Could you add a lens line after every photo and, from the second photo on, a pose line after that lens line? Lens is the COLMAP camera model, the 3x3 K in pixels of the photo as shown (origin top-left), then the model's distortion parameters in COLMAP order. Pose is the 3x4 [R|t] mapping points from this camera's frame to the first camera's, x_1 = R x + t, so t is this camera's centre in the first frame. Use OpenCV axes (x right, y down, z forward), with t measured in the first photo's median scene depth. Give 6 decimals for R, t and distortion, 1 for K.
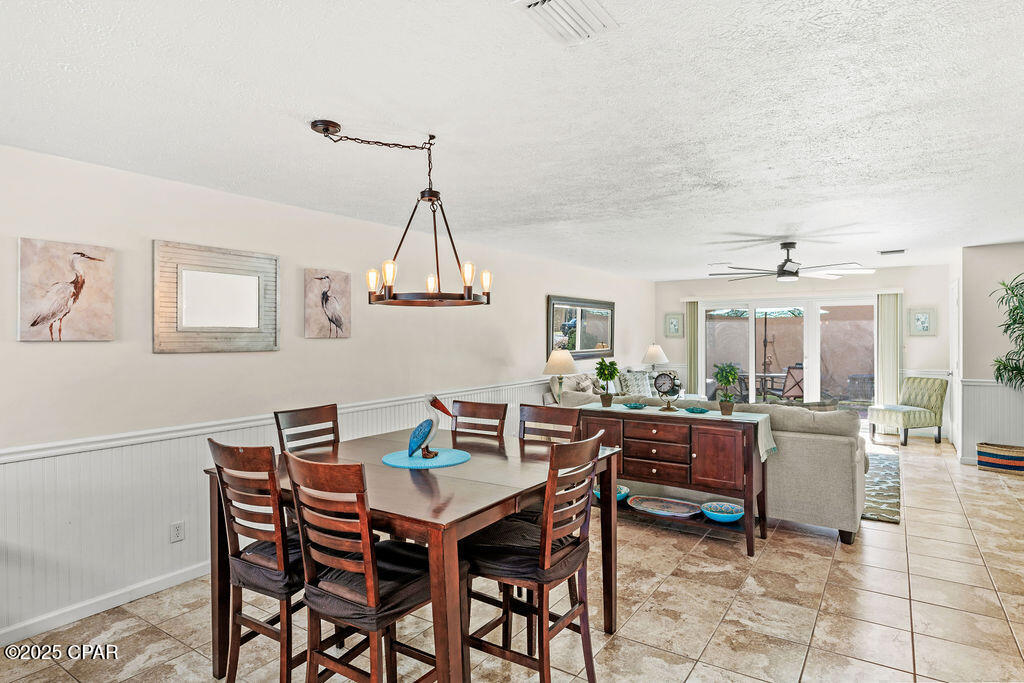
lens RADIAL K [[566.2, 0, 514.0], [0, 566.2, 337.5], [0, 0, 1]] dist [0.003289, 0.001460]
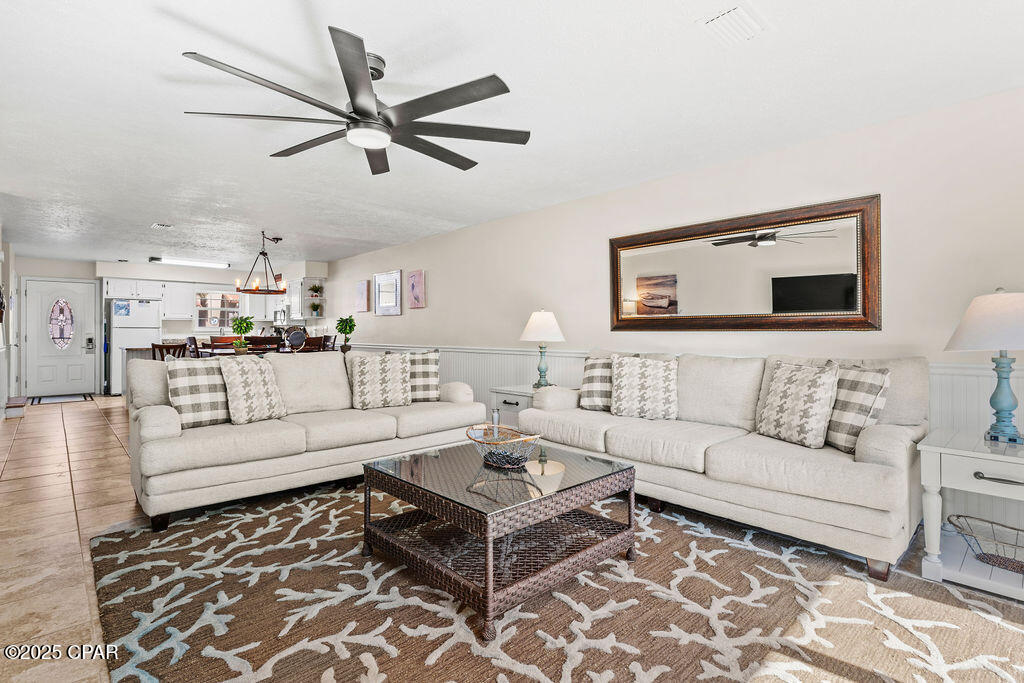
lens RADIAL K [[492.1, 0, 509.7], [0, 492.1, 333.9], [0, 0, 1]] dist [0.002240, 0.000762]
pose [[-0.228846, 0.009310, -0.973418, 0.845922], [0.001003, 0.999956, 0.009328, 0.049855], [0.973462, 0.001158, -0.228845, 1.210587]]
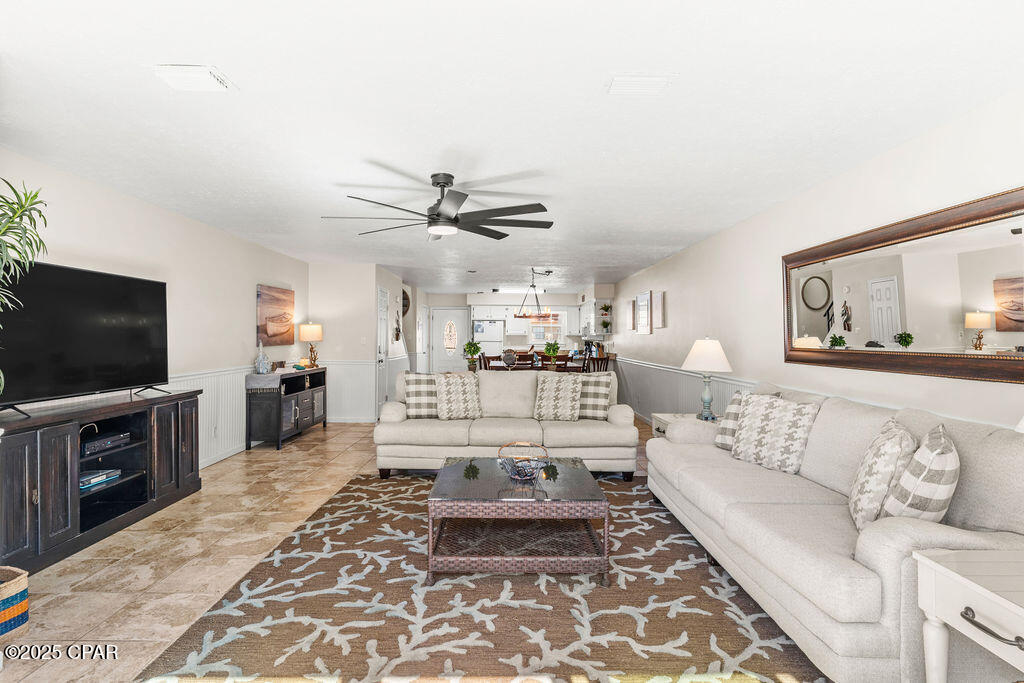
lens RADIAL K [[507.4, 0, 512.0], [0, 507.4, 341.5], [0, 0, 1]] dist [-0.003099, -0.000521]
pose [[-0.821240, 0.004817, -0.570562, 0.753724], [-0.002781, 0.999919, 0.012444, 0.017292], [0.570576, 0.011806, -0.821160, 1.536067]]
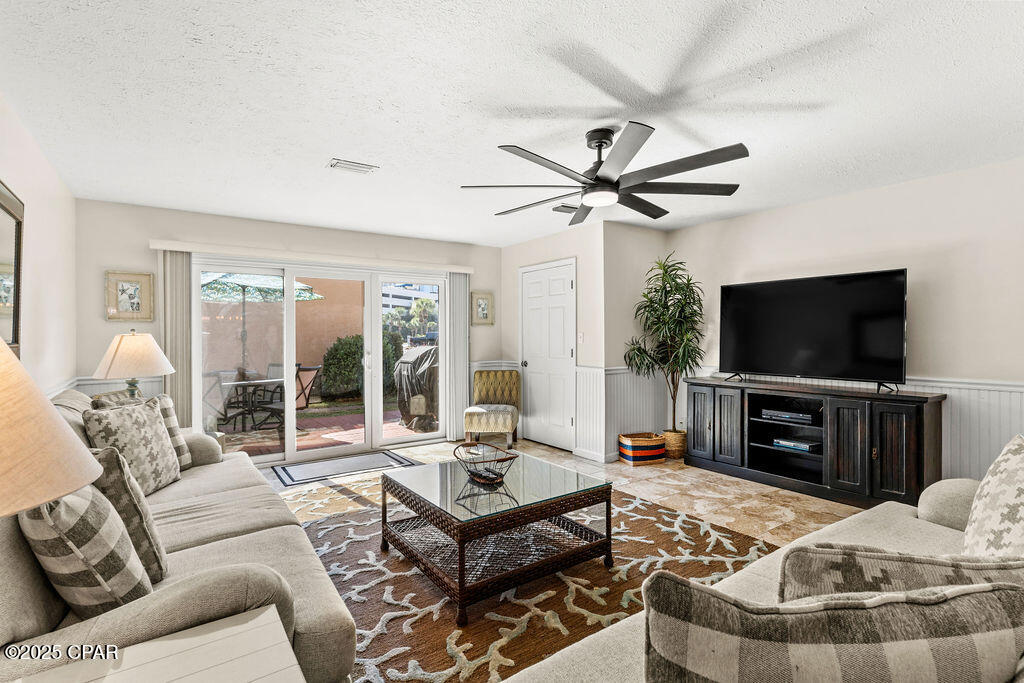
lens RADIAL K [[492.1, 0, 509.7], [0, 492.1, 333.9], [0, 0, 1]] dist [0.002240, 0.000762]
pose [[0.365965, 0.008795, 0.930587, 0.013310], [0.004905, 0.999923, -0.011379, 0.030011], [-0.930616, 0.008729, 0.365894, 0.916517]]
